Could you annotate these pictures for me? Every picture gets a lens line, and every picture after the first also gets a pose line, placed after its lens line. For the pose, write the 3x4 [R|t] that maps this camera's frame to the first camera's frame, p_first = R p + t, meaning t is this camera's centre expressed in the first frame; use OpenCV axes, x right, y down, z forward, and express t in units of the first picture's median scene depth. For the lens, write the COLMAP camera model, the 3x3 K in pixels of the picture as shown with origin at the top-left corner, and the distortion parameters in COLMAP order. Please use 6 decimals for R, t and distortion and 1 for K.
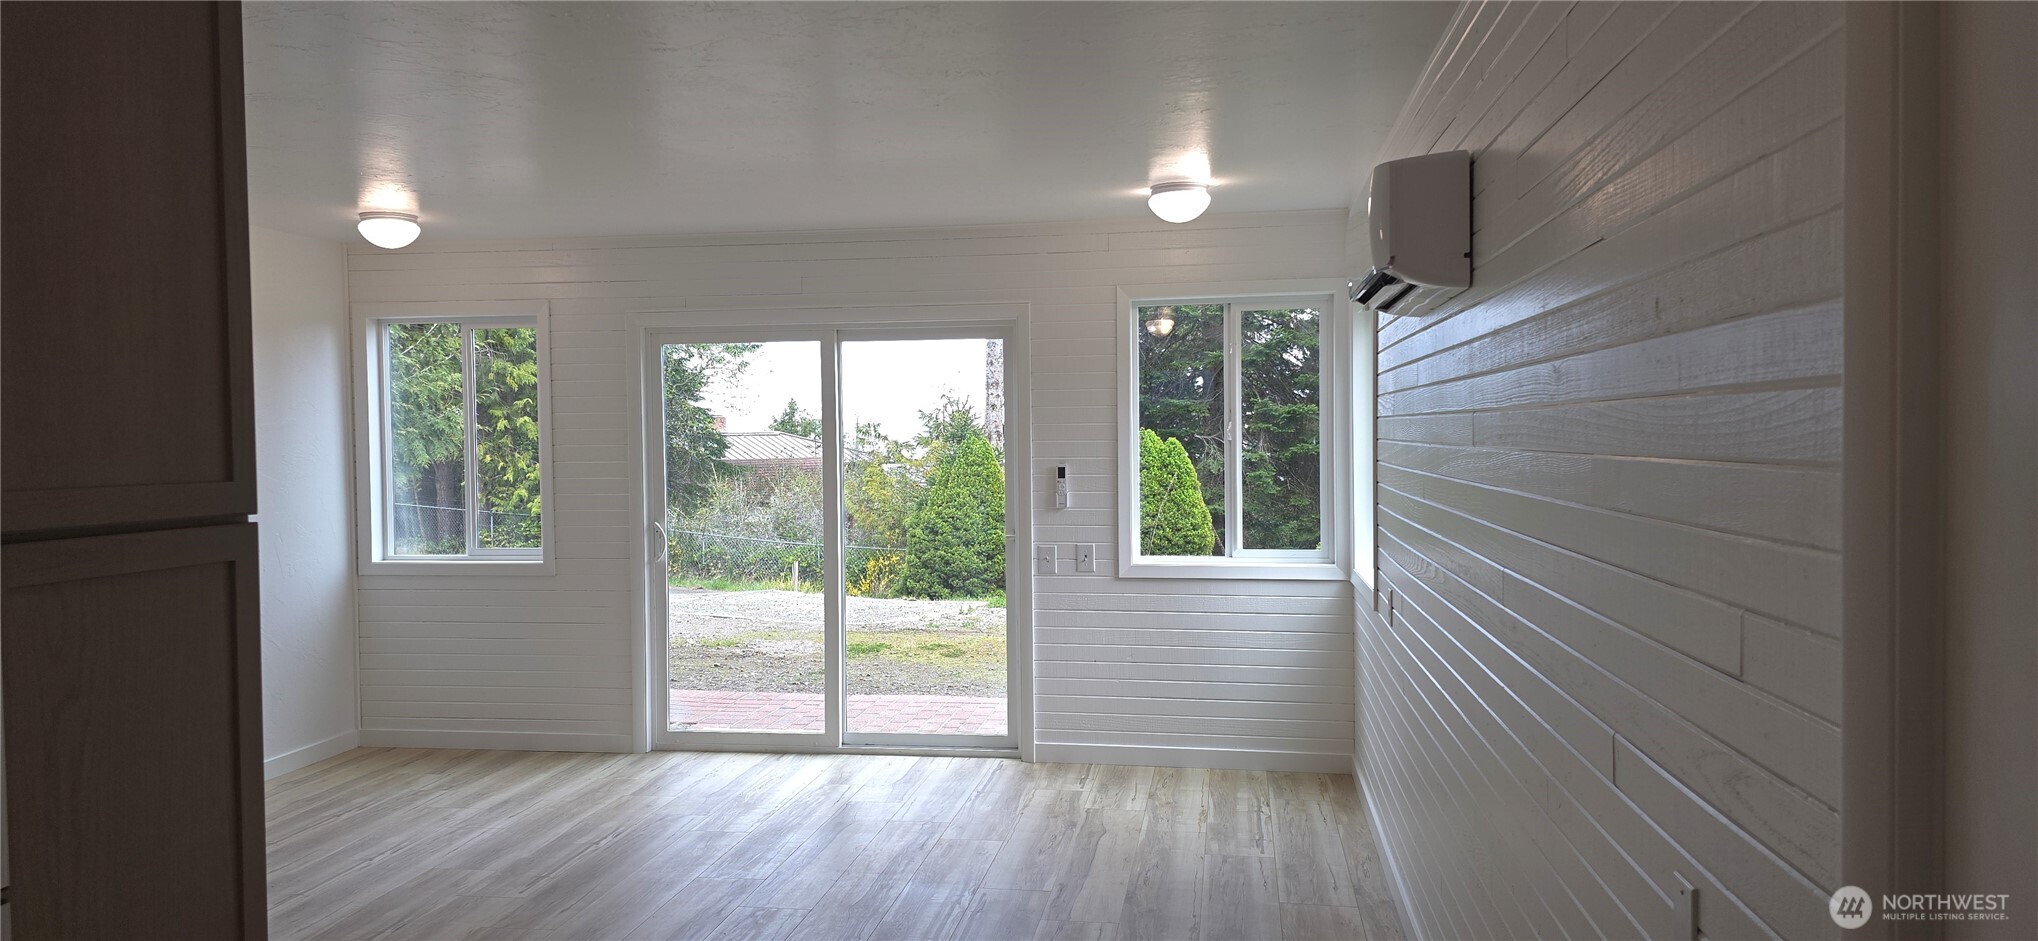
lens RADIAL K [[1343.5, 0, 1005.4], [0, 1343.5, 467.4], [0, 0, 1]] dist [0.129567, -0.213061]
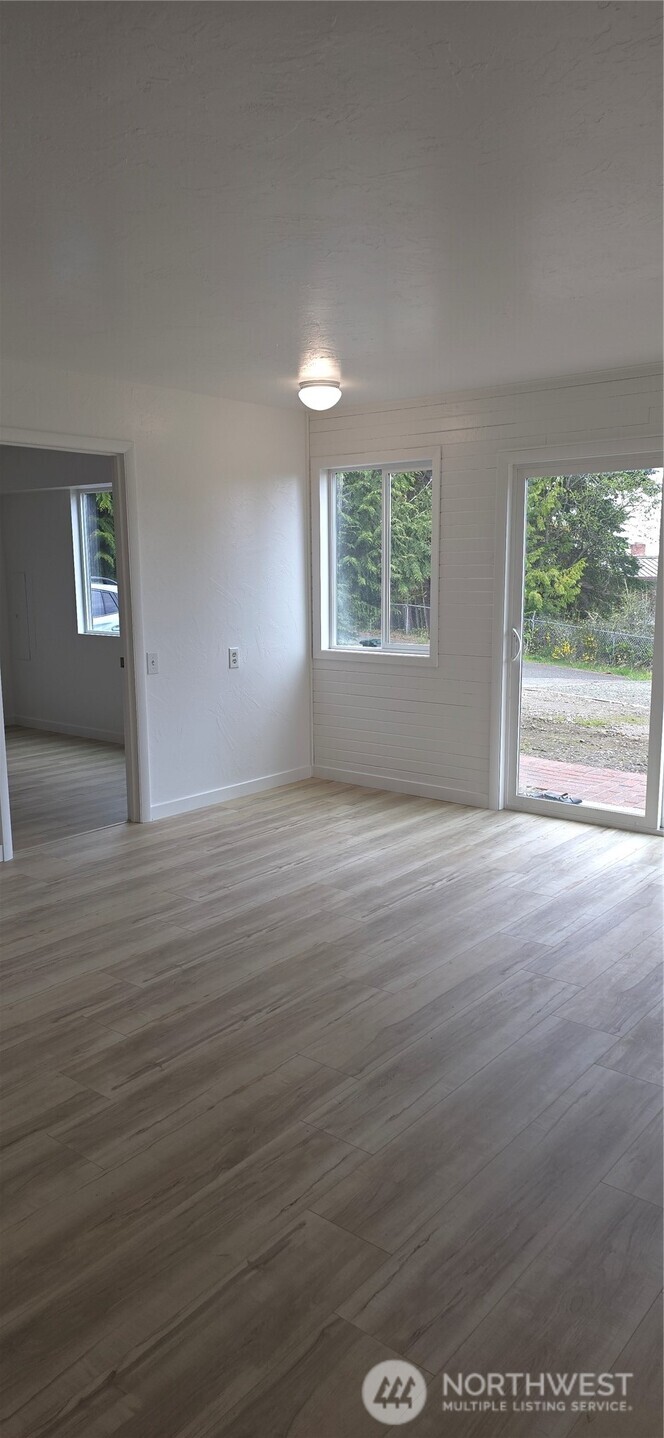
lens RADIAL K [[948.0, 0, 332.0], [0, 948.0, 719.0], [0, 0, 1]] dist [0.129567, -0.213061]
pose [[0.867681, 0.085937, -0.489637, 0.033226], [-0.015762, 0.989205, 0.145685, -0.002234], [0.496871, -0.118690, 0.859670, 0.186955]]
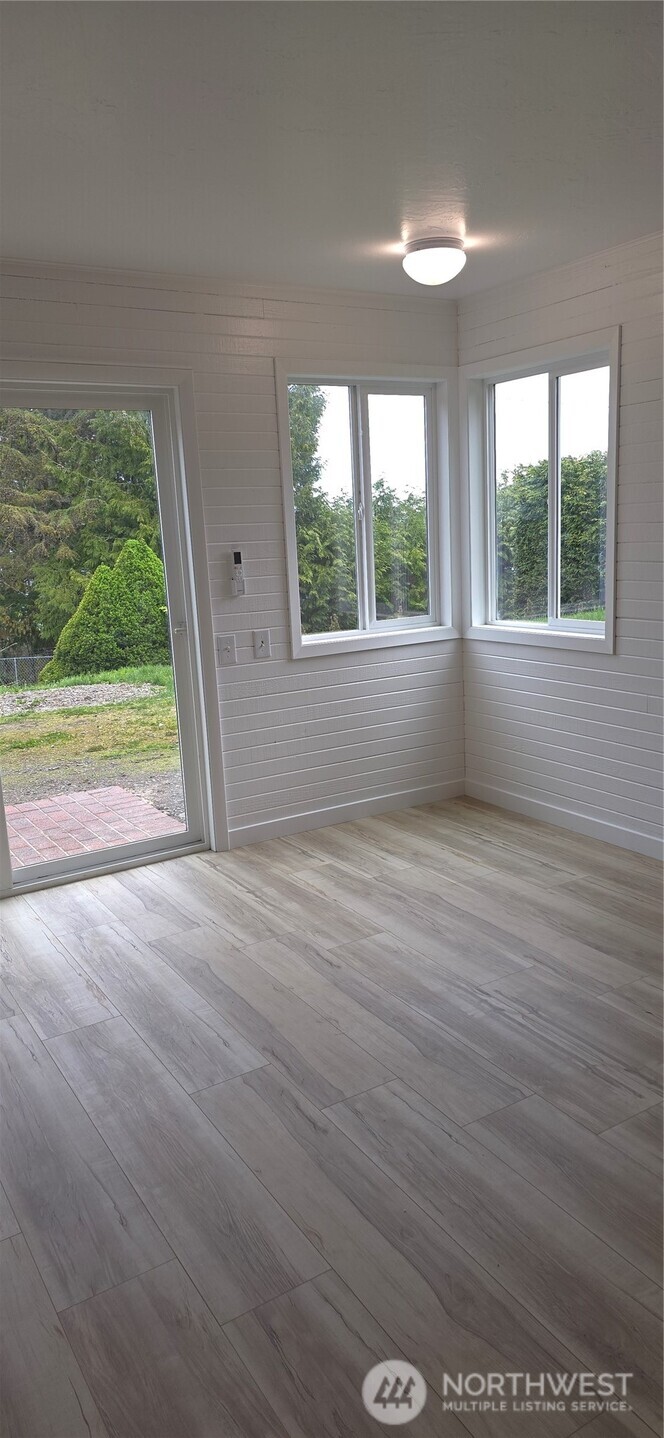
lens RADIAL K [[948.0, 0, 332.0], [0, 948.0, 719.0], [0, 0, 1]] dist [0.129567, -0.213061]
pose [[0.753838, -0.153409, 0.638900, -0.385898], [0.055500, 0.983754, 0.170729, 0.004577], [-0.654712, -0.093243, 0.750105, 0.453416]]
